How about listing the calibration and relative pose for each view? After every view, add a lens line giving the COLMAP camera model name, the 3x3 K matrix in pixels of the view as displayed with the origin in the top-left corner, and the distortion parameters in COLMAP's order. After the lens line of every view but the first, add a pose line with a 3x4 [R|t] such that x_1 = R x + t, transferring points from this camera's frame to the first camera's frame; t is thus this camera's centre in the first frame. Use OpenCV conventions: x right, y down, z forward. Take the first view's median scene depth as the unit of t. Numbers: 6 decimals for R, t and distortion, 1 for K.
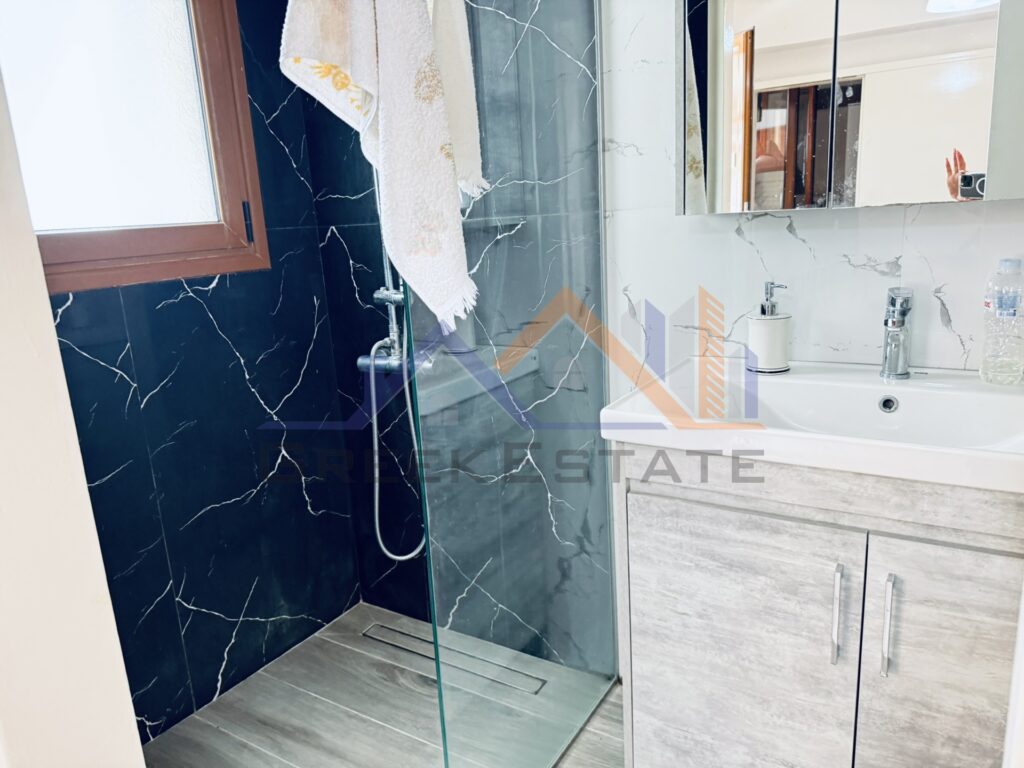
lens RADIAL K [[722.3, 0, 512.0], [0, 722.3, 384.0], [0, 0, 1]] dist [0.023638, -0.049874]
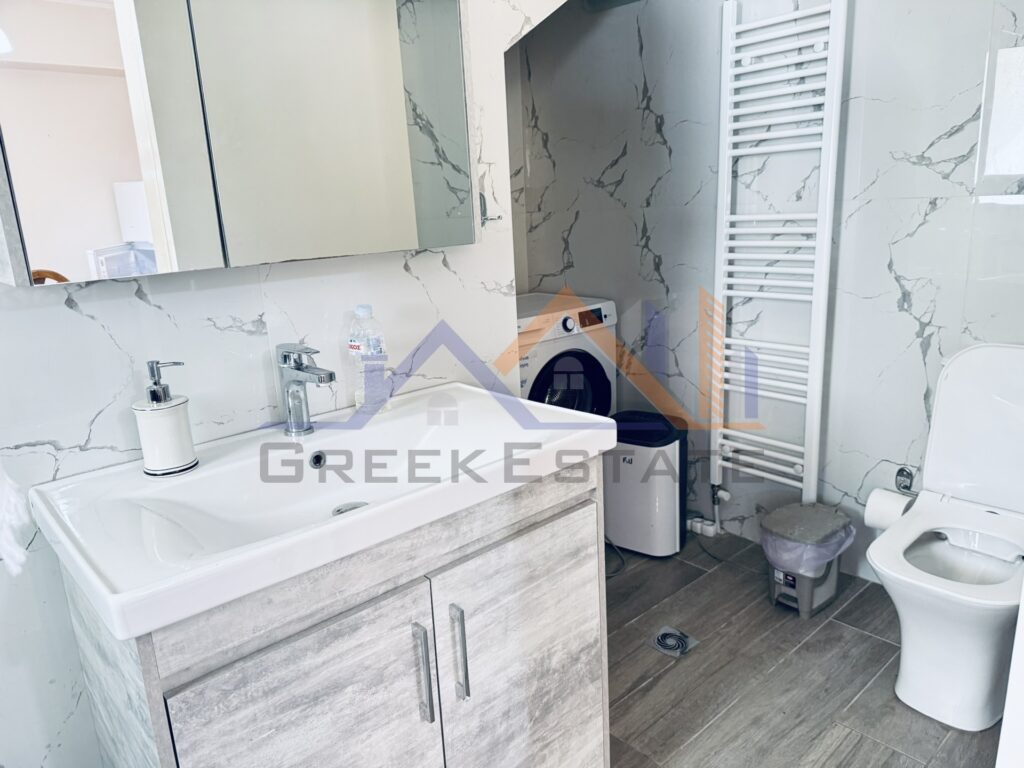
lens RADIAL K [[722.3, 0, 512.0], [0, 722.3, 384.0], [0, 0, 1]] dist [0.023638, -0.049874]
pose [[0.277919, -0.187844, 0.942059, -0.333084], [0.257816, 0.959299, 0.115223, -0.124986], [-0.925360, 0.210856, 0.315037, 0.458593]]
